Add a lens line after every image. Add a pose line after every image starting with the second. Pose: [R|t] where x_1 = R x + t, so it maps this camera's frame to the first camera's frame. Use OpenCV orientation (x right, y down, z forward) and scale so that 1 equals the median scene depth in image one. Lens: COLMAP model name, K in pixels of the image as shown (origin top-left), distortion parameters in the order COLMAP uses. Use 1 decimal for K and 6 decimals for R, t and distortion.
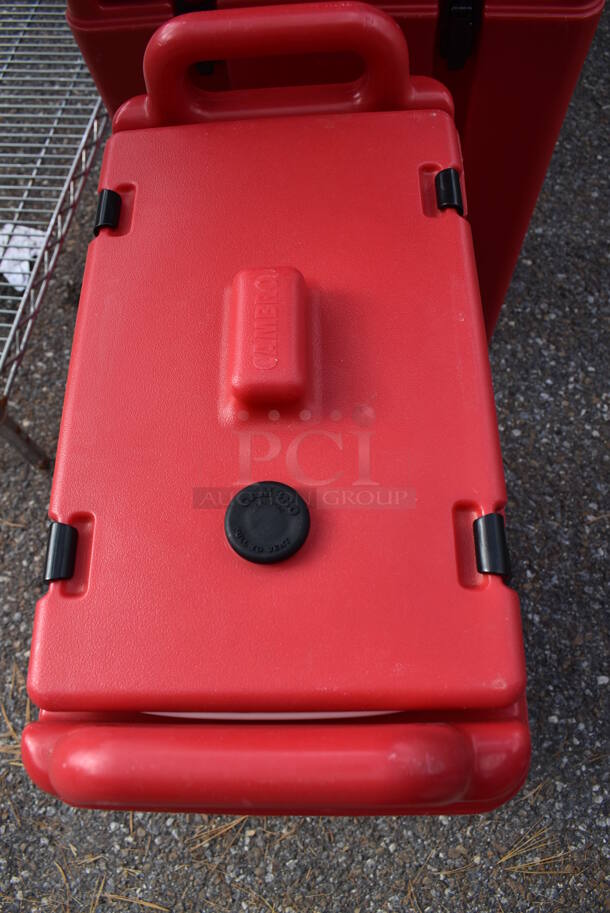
lens RADIAL K [[687.7, 0, 307.7], [0, 687.7, 448.6], [0, 0, 1]] dist [-0.106394, 0.020394]
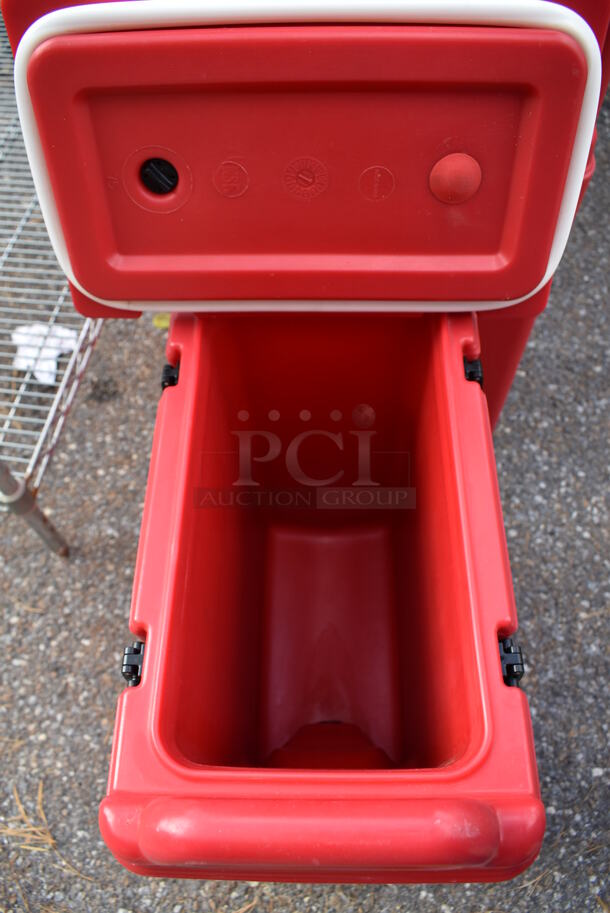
lens RADIAL K [[687.7, 0, 307.8], [0, 687.7, 450.1], [0, 0, 1]] dist [-0.106394, 0.020394]
pose [[0.999494, 0.026467, 0.017655, -0.038007], [-0.024112, 0.992191, -0.122374, -0.014868], [-0.020756, 0.121887, 0.992327, -0.070108]]
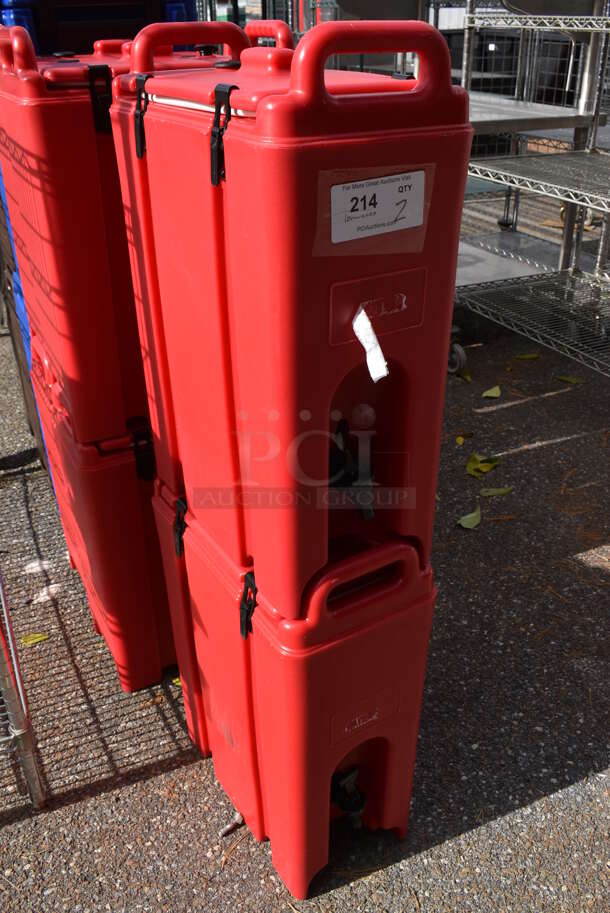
lens RADIAL K [[758.1, 0, 284.7], [0, 758.1, 460.5], [0, 0, 1]] dist [-0.104771, 0.029343]
pose [[0.860938, -0.203682, 0.466154, -0.542600], [0.450069, 0.732092, -0.511349, 0.480721], [-0.237115, 0.650042, 0.721957, -0.518457]]
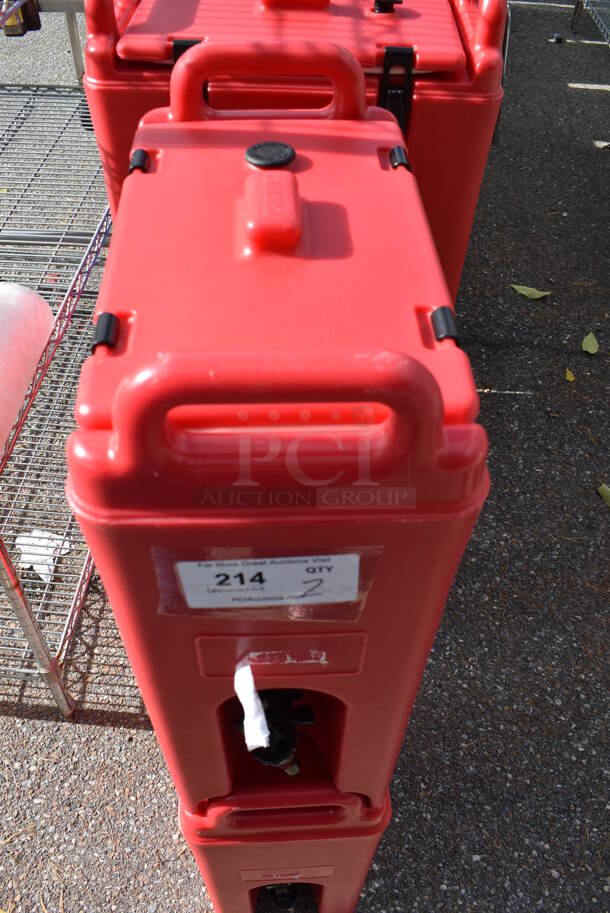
lens RADIAL K [[758.1, 0, 307.2], [0, 758.1, 458.6], [0, 0, 1]] dist [-0.104771, 0.029343]
pose [[0.993813, 0.020026, 0.109244, -0.098567], [0.017683, 0.942533, -0.333645, 0.048611], [-0.109648, 0.333512, 0.936348, -0.649870]]
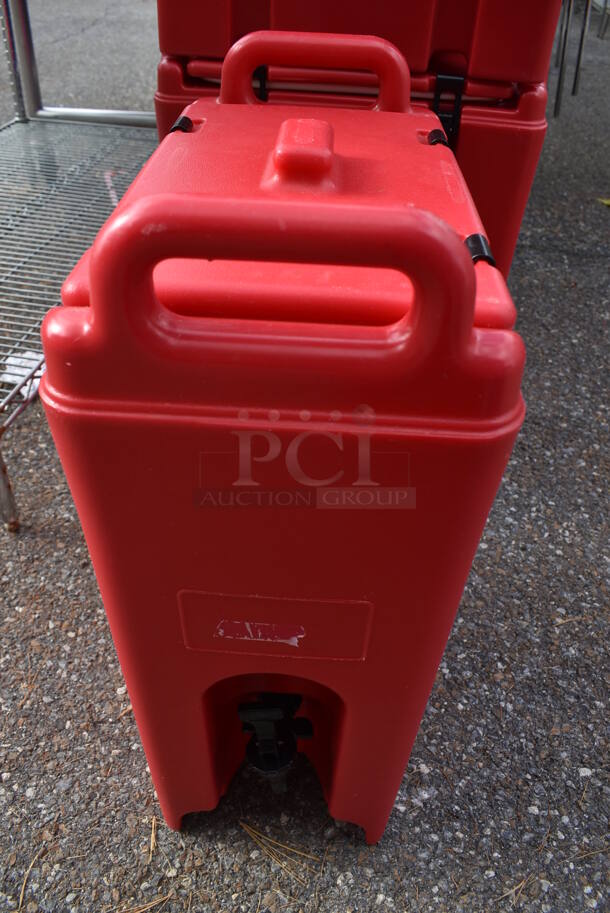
lens RADIAL K [[687.7, 0, 306.4], [0, 687.7, 447.1], [0, 0, 1]] dist [-0.106394, 0.020394]
pose [[0.992529, 0.117386, 0.033252, -0.012498], [-0.090823, 0.892871, -0.441058, 0.336968], [-0.081464, 0.434743, 0.896862, 0.030607]]
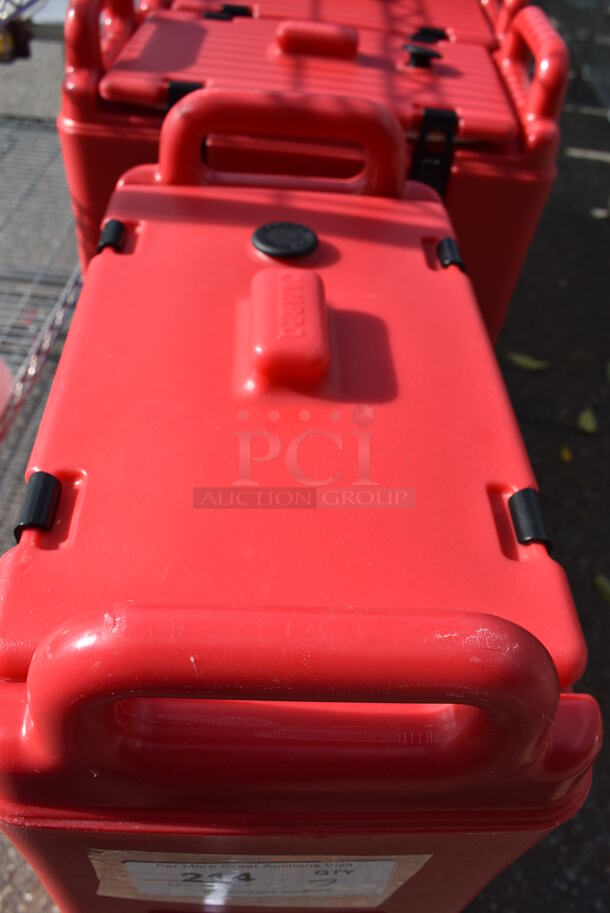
lens RADIAL K [[758.1, 0, 304.8], [0, 758.1, 460.8], [0, 0, 1]] dist [-0.104771, 0.029343]
pose [[0.986900, 0.083342, 0.138141, -0.108299], [-0.024673, 0.924132, -0.381275, -0.085492], [-0.159437, 0.372872, 0.914082, -0.536056]]
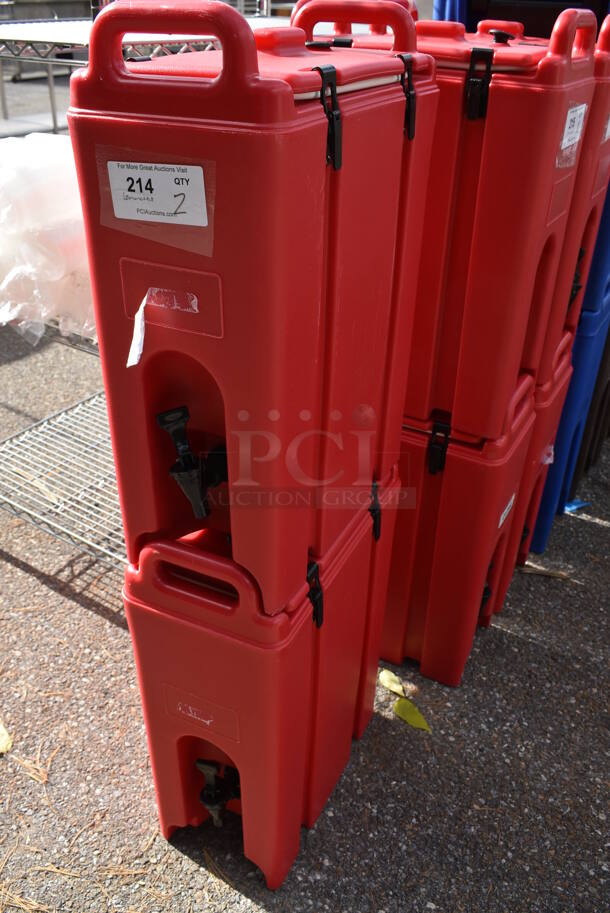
lens RADIAL K [[758.1, 0, 319.5], [0, 758.1, 458.7], [0, 0, 1]] dist [-0.104771, 0.029343]
pose [[0.903562, 0.302631, -0.303298, 0.365389], [-0.422145, 0.749863, -0.509410, 0.448655], [0.073269, 0.588319, 0.805303, -0.583067]]
